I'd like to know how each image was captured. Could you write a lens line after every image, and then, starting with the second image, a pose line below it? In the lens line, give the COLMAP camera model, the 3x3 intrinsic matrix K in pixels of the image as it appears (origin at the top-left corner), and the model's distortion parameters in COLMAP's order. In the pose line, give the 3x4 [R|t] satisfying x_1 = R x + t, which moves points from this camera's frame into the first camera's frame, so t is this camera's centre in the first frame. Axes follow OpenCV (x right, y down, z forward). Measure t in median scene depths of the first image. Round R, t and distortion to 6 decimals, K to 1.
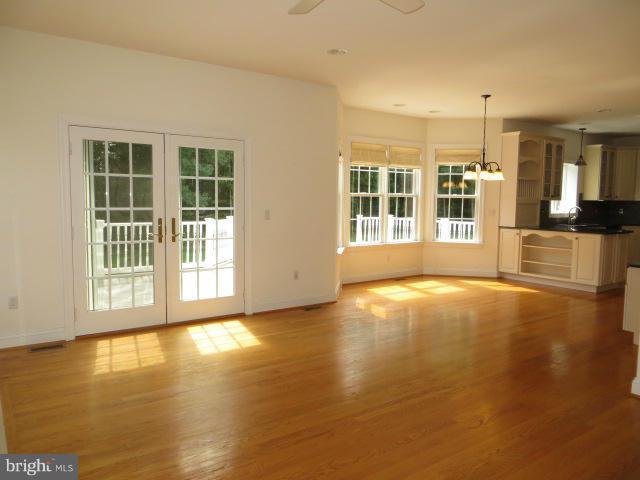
lens RADIAL K [[521.2, 0, 320.0], [0, 521.2, 240.0], [0, 0, 1]] dist [-0.001222, -0.000282]
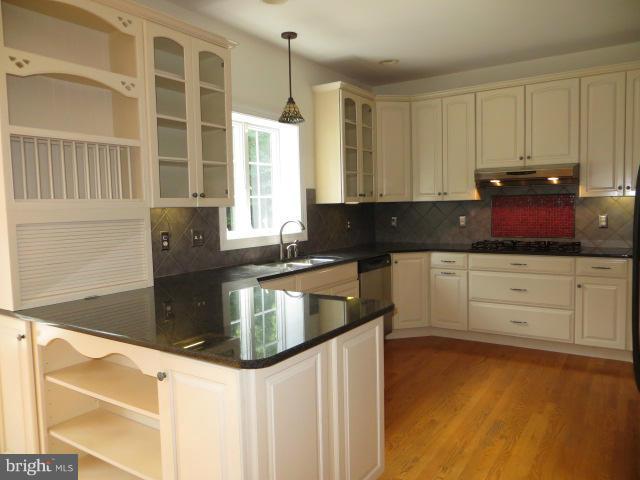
lens RADIAL K [[480.7, 0, 320.0], [0, 480.7, 240.0], [0, 0, 1]] dist [-0.001016, 0.001954]
pose [[0.945042, -0.057547, 0.321844, 0.380211], [0.062416, 0.998039, -0.004822, -0.042757], [-0.320935, 0.024645, 0.946780, 0.609075]]
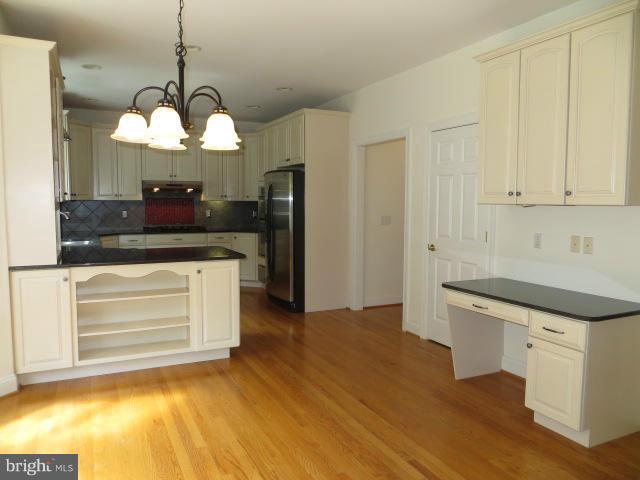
lens RADIAL K [[480.7, 0, 320.0], [0, 480.7, 240.0], [0, 0, 1]] dist [-0.001016, 0.001954]
pose [[0.190071, -0.090855, 0.977557, 0.024558], [0.080077, 0.993826, 0.076797, -0.049299], [-0.978499, 0.063683, 0.196173, 0.605319]]
